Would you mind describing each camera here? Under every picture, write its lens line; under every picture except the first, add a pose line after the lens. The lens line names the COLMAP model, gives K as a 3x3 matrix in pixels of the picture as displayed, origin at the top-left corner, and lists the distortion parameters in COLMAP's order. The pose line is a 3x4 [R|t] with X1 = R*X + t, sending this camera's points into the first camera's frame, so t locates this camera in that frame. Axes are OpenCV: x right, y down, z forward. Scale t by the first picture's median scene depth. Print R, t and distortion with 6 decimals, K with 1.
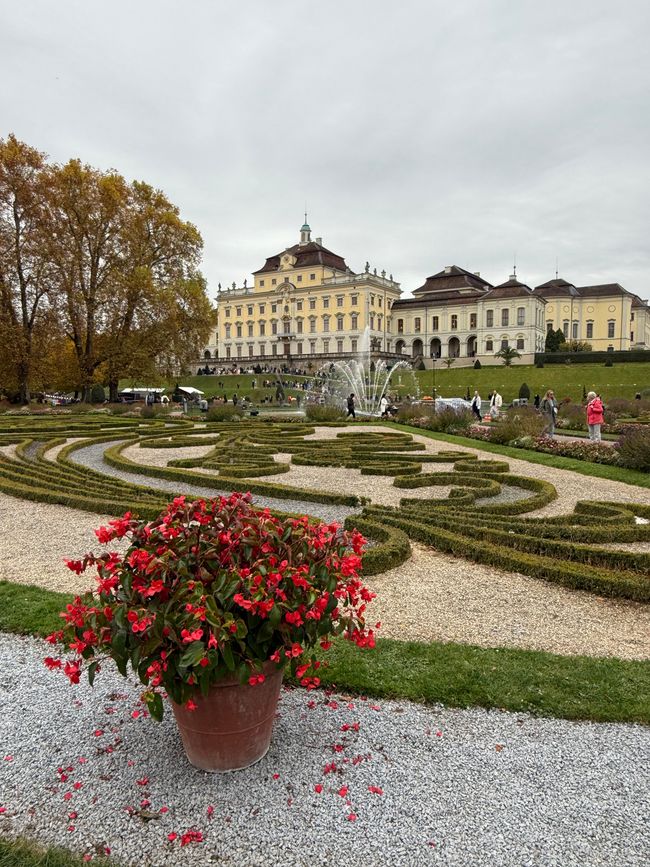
lens RADIAL K [[669.7, 0, 325.0], [0, 669.7, 433.5], [0, 0, 1]] dist [-0.002042, -0.002075]
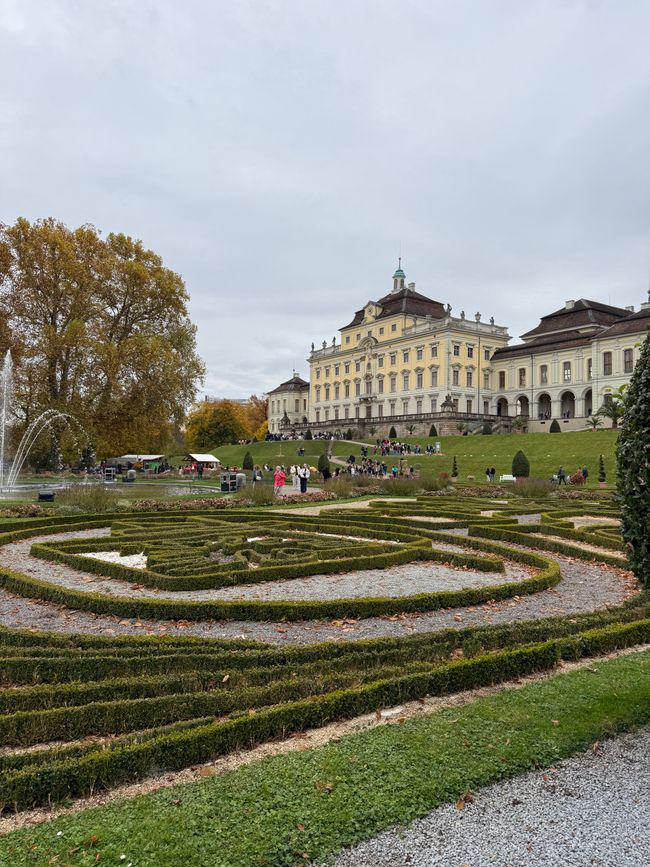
lens RADIAL K [[669.7, 0, 325.0], [0, 669.7, 433.5], [0, 0, 1]] dist [-0.002042, -0.002075]
pose [[0.878736, -0.006650, -0.477262, 0.308303], [-0.042198, 0.994905, -0.091558, -0.016538], [0.475440, 0.100595, 0.873978, 0.218293]]
